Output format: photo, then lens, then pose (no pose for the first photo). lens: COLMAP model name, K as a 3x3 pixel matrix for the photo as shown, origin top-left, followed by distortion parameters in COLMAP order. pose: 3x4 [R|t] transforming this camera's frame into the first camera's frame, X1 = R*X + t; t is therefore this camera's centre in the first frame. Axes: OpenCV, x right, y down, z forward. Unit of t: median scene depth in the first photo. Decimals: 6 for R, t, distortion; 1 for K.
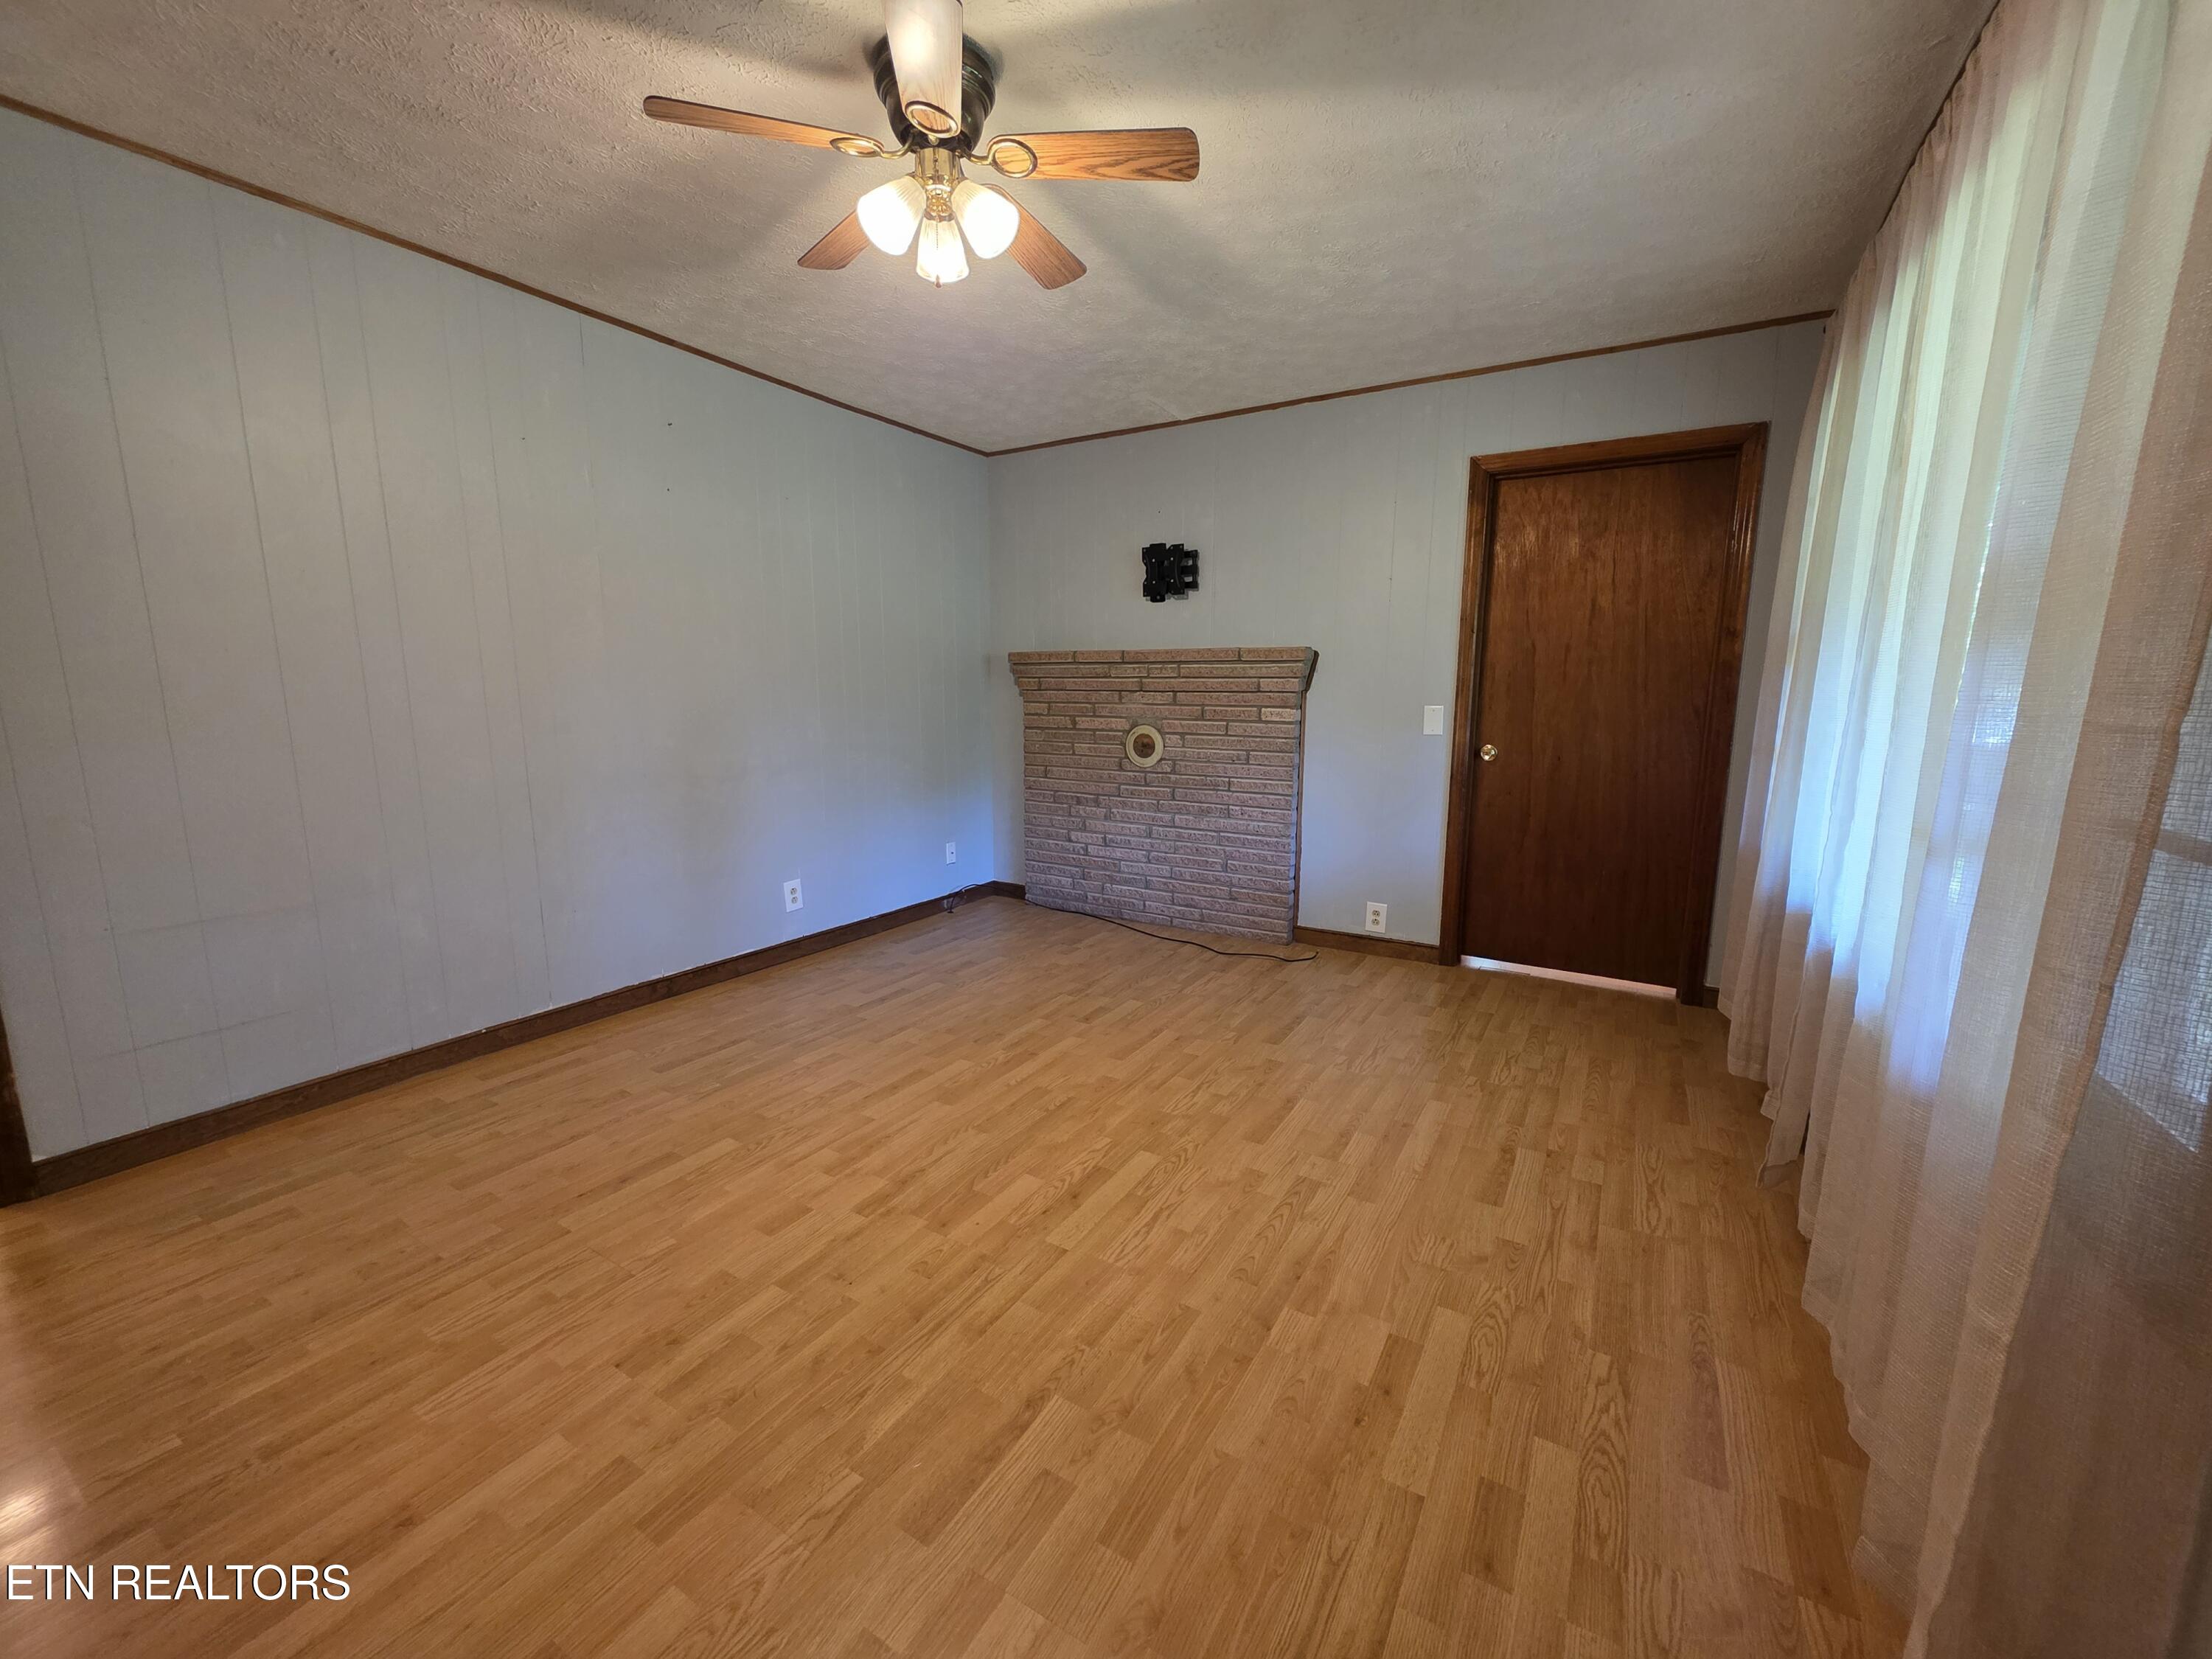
lens RADIAL K [[887.2, 0, 1115.0], [0, 887.2, 835.4], [0, 0, 1]] dist [-0.004404, -0.000409]
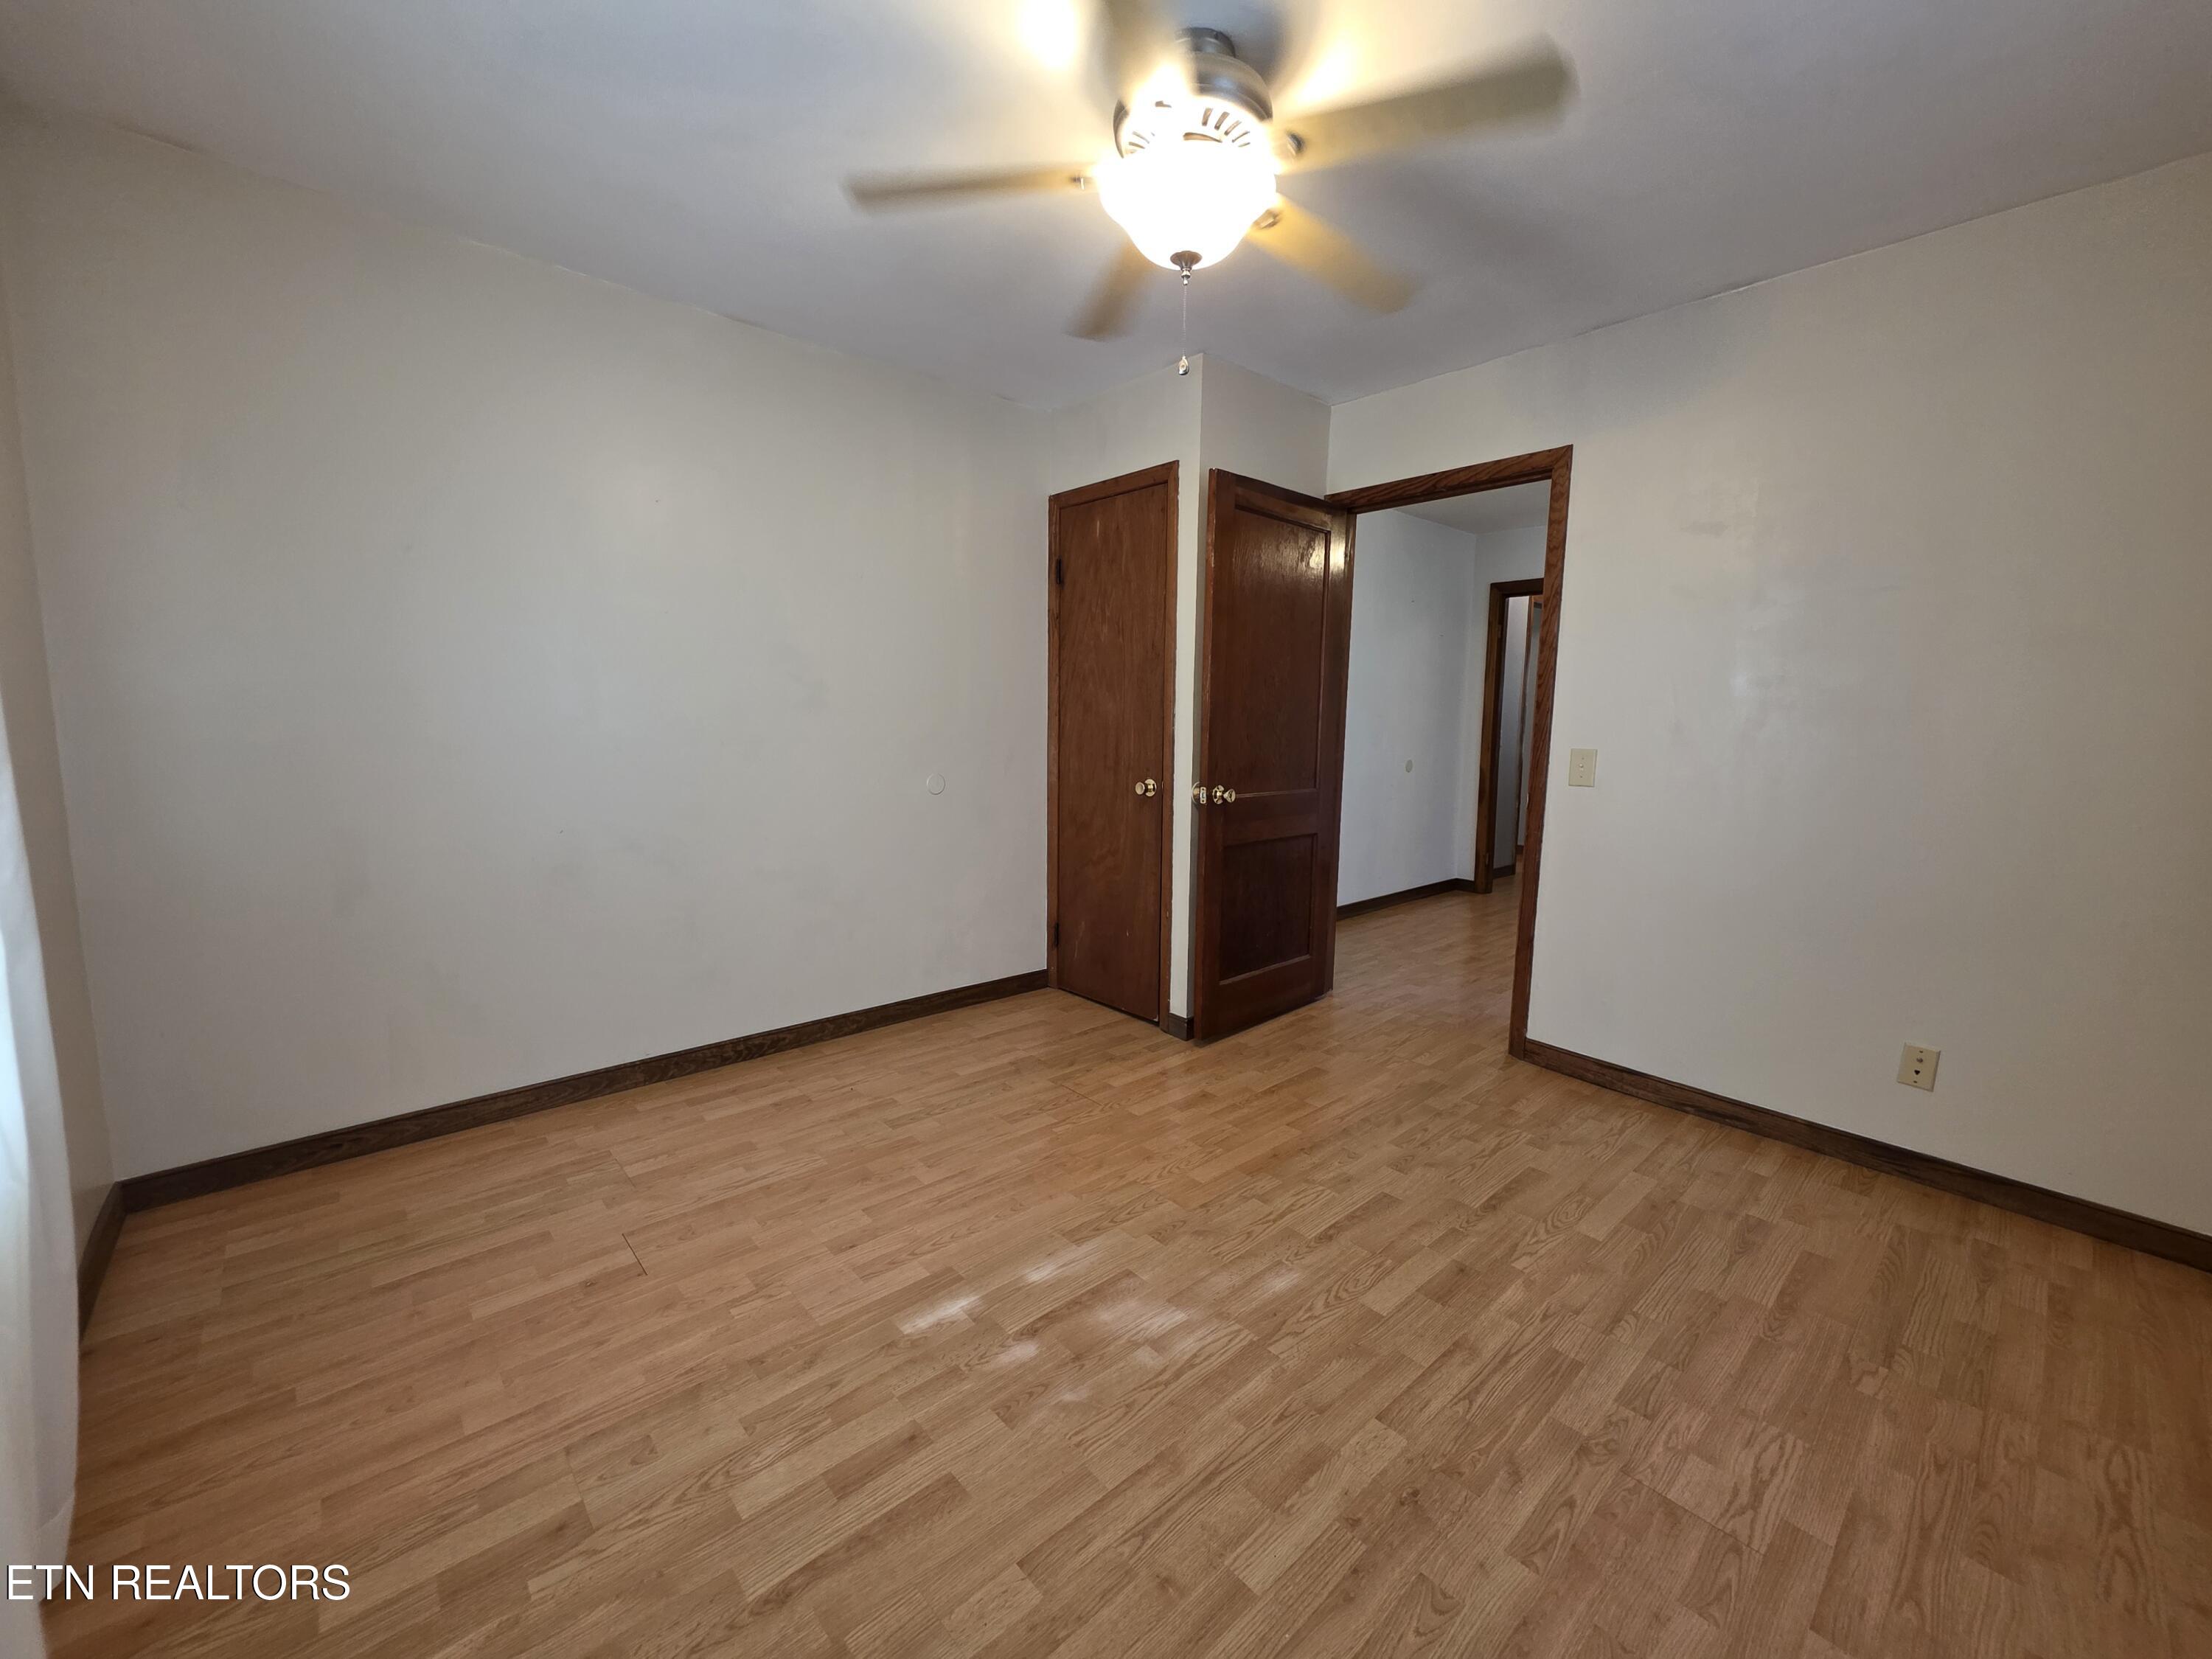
lens RADIAL K [[887.2, 0, 1110.3], [0, 887.2, 821.3], [0, 0, 1]] dist [-0.004404, -0.000409]
pose [[-0.956363, -0.057257, 0.286514, 0.859122], [0.028736, 0.957424, 0.287250, -0.288866], [-0.290763, 0.282949, -0.914000, 1.517418]]
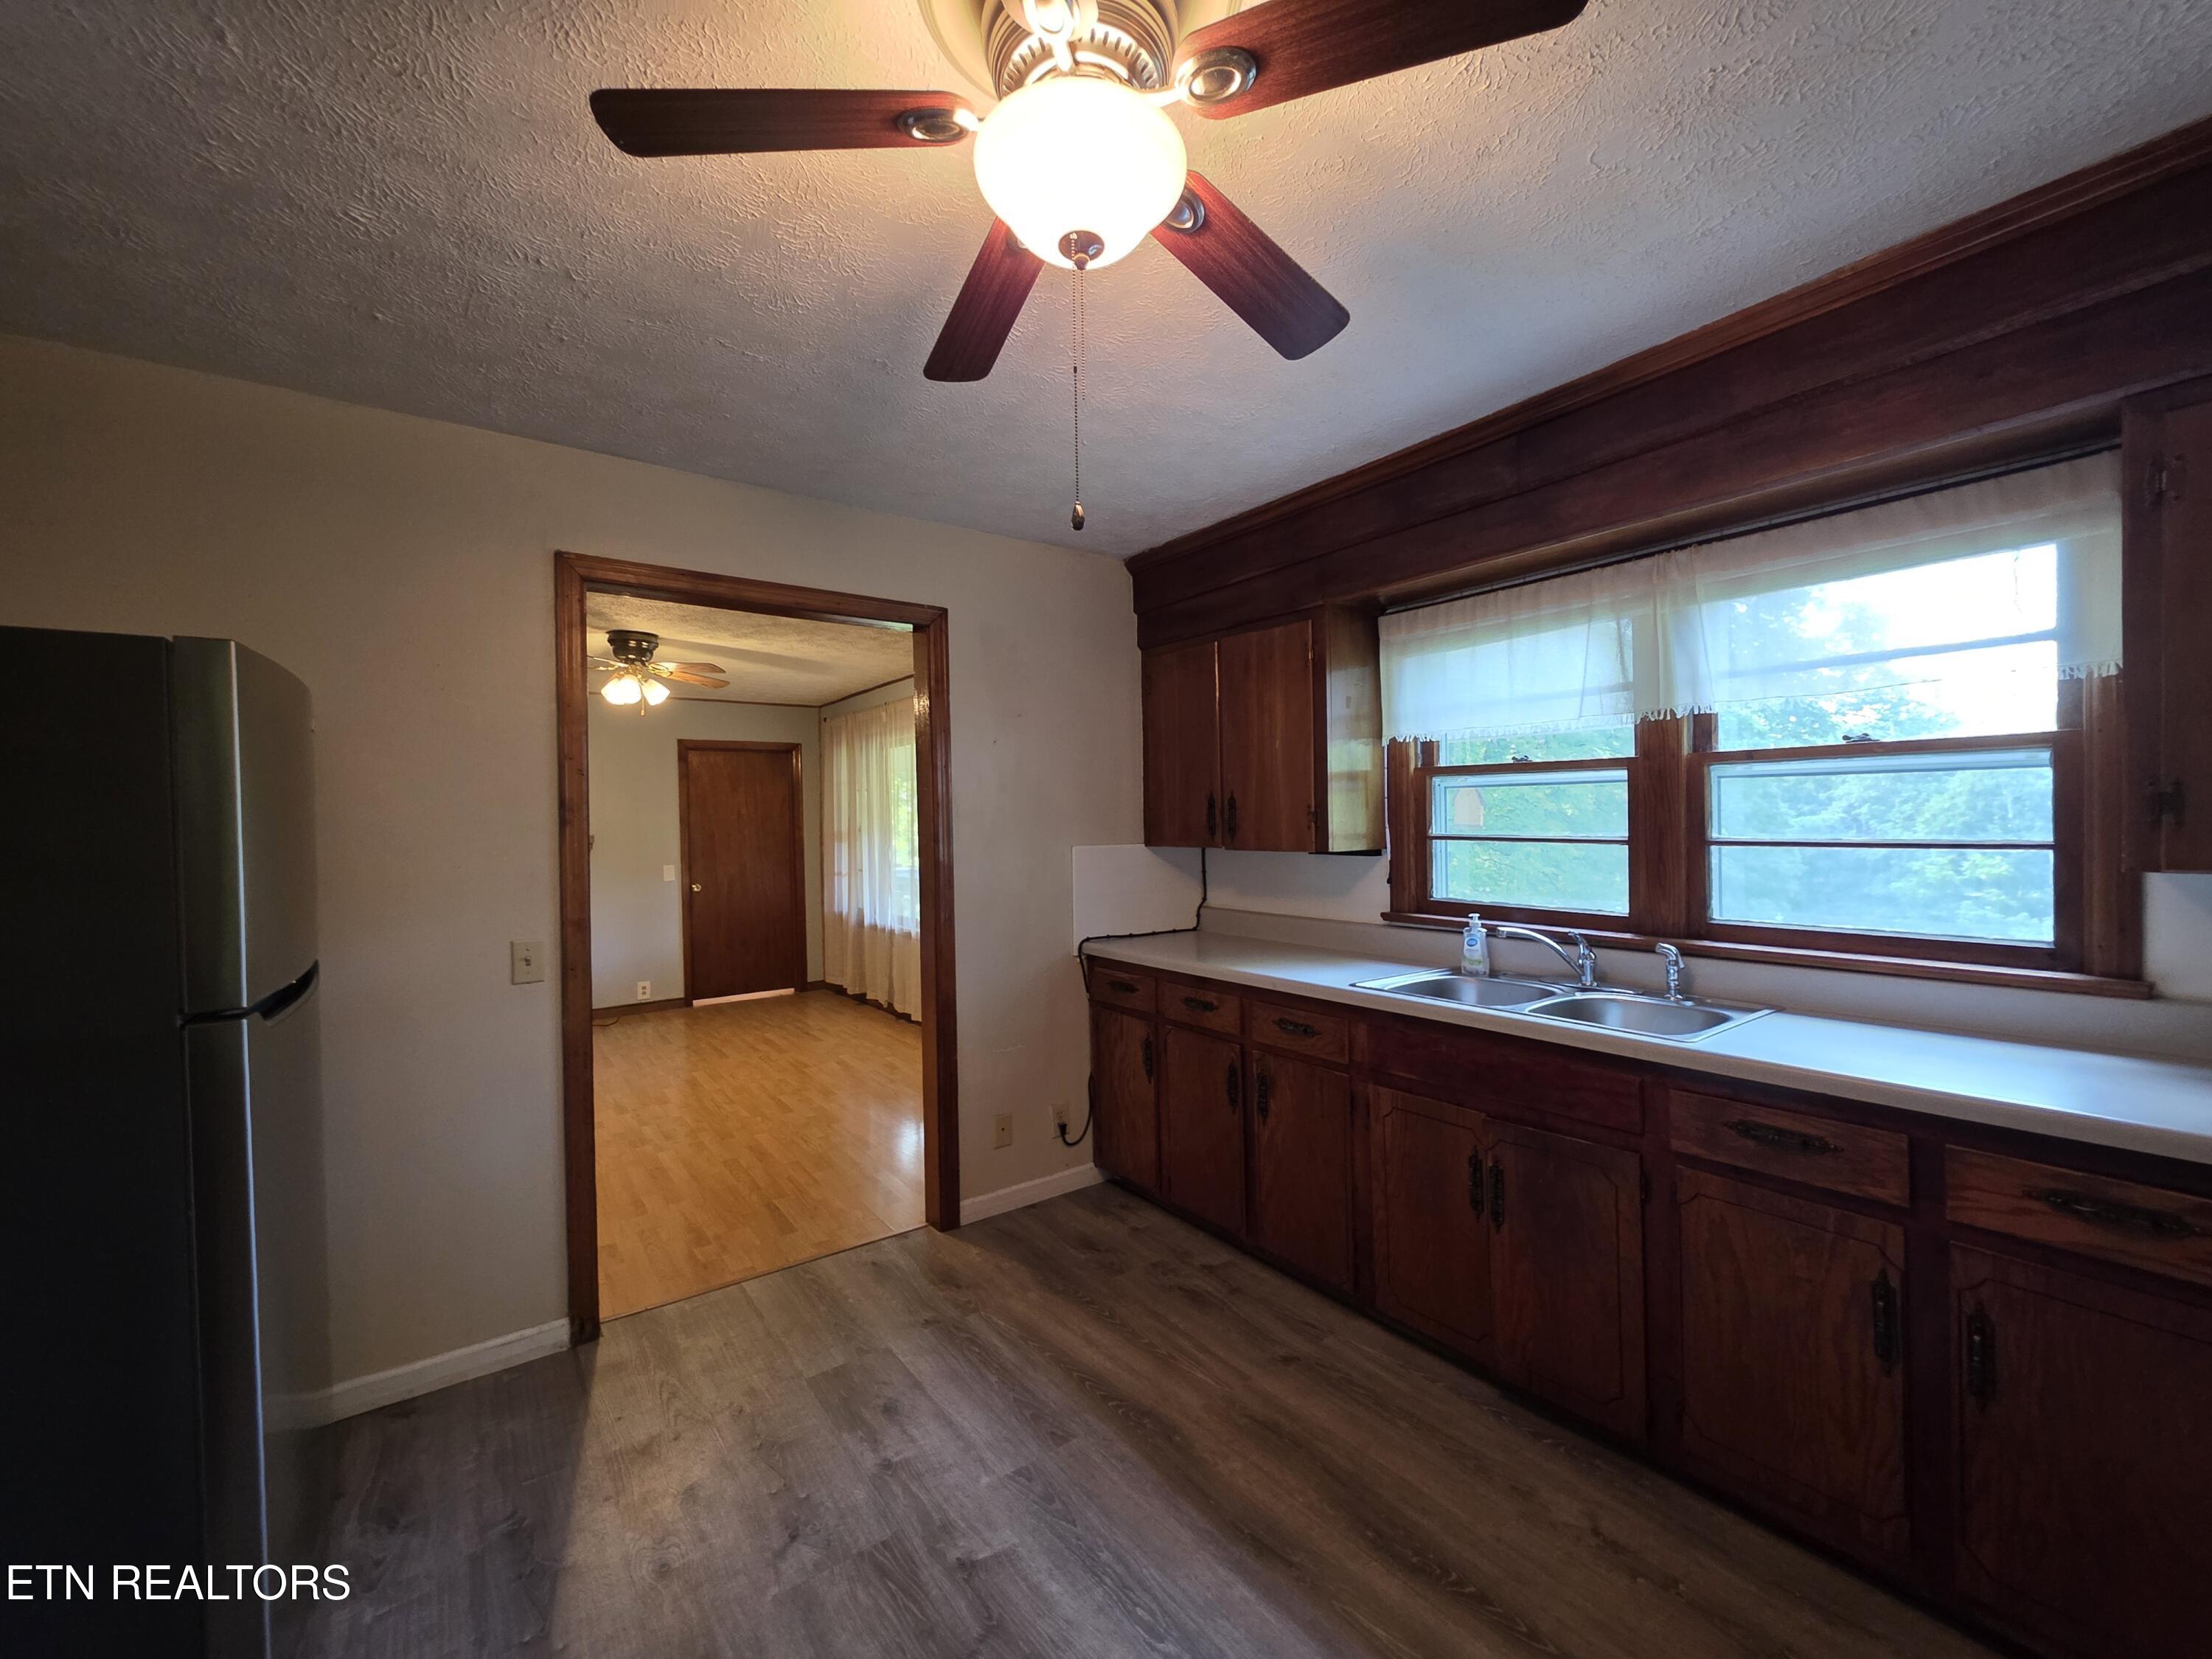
lens RADIAL K [[887.2, 0, 1110.6], [0, 887.2, 827.7], [0, 0, 1]] dist [-0.004404, -0.000409]
pose [[0.393033, -0.029482, 0.919051, -1.688582], [0.182490, 0.982106, -0.046537, 0.052703], [-0.901234, 0.186009, 0.391380, -0.991718]]
